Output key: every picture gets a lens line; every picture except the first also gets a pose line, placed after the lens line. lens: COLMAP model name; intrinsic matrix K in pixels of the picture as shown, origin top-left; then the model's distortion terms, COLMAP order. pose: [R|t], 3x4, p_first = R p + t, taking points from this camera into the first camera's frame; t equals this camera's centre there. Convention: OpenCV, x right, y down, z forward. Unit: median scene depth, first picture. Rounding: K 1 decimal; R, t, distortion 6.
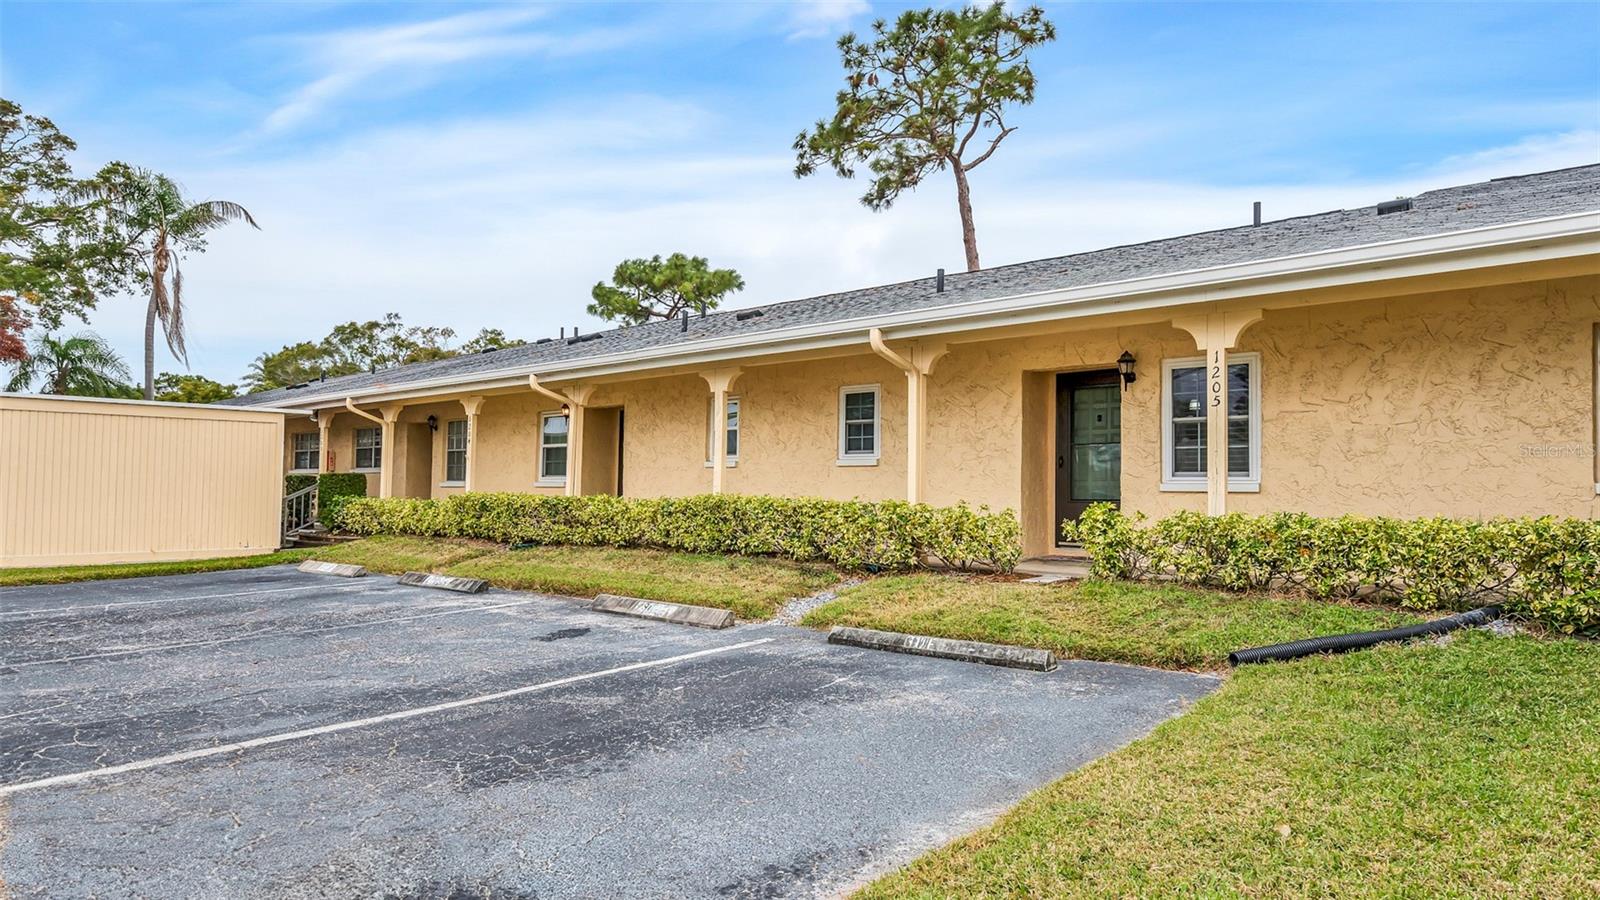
lens RADIAL K [[833.9, 0, 802.0], [0, 833.9, 489.9], [0, 0, 1]] dist [-0.000600, 0.001191]
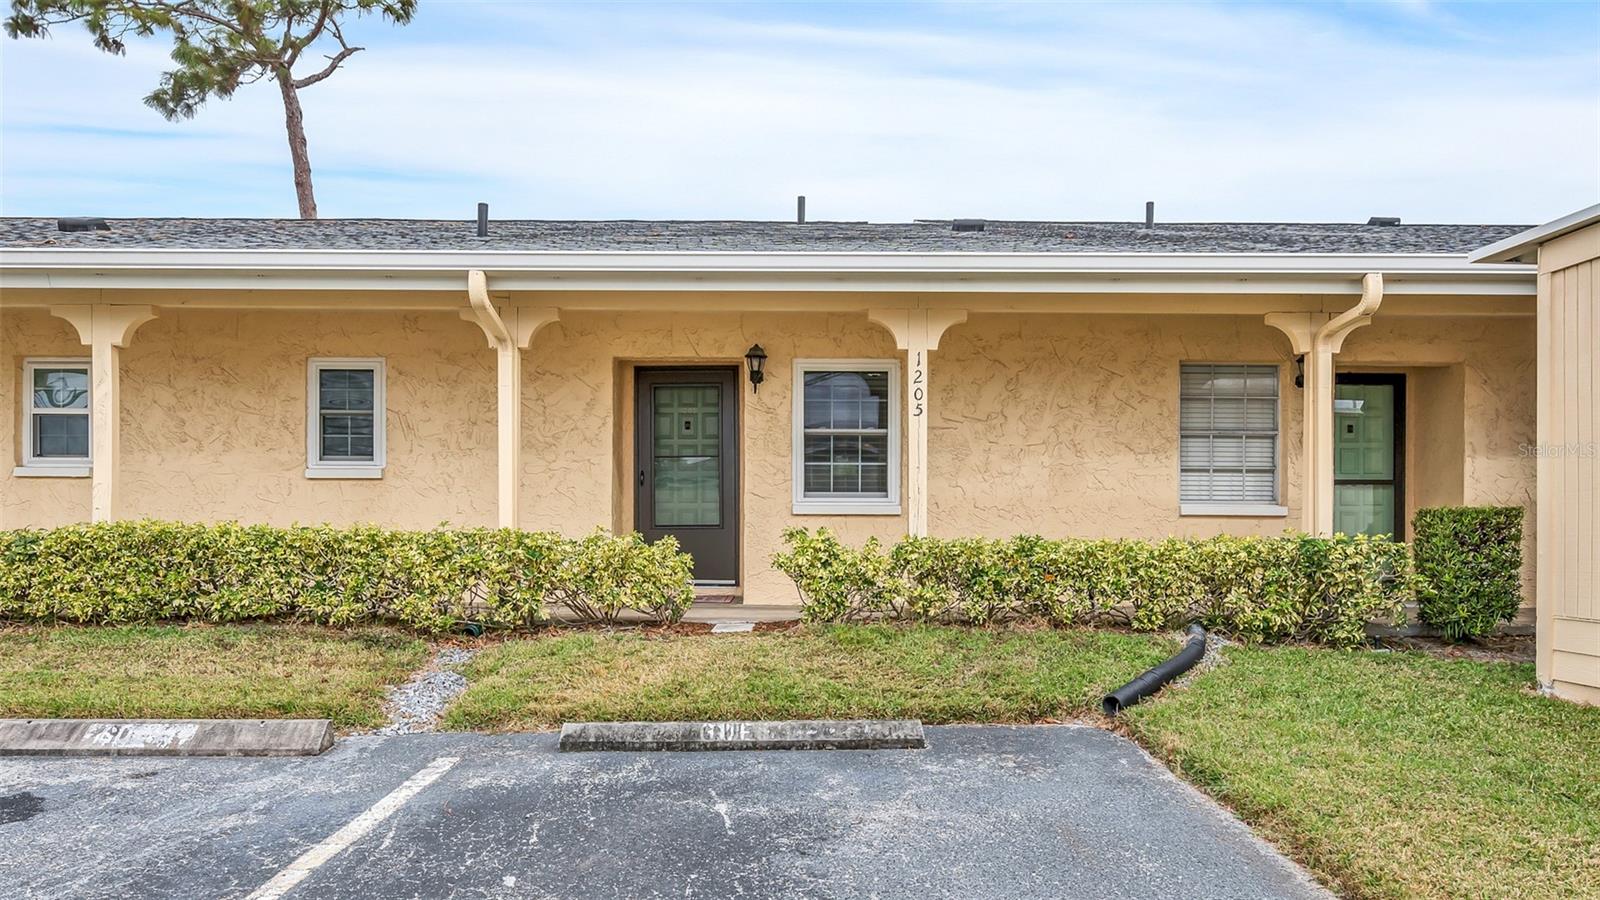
lens RADIAL K [[1001.5, 0, 798.6], [0, 1001.5, 545.8], [0, 0, 1]] dist [-0.007100, -0.002003]
pose [[0.783910, -0.021211, 0.620512, -0.225688], [0.003058, 0.999536, 0.030303, 0.003088], [-0.620867, -0.021857, 0.783611, 0.222592]]
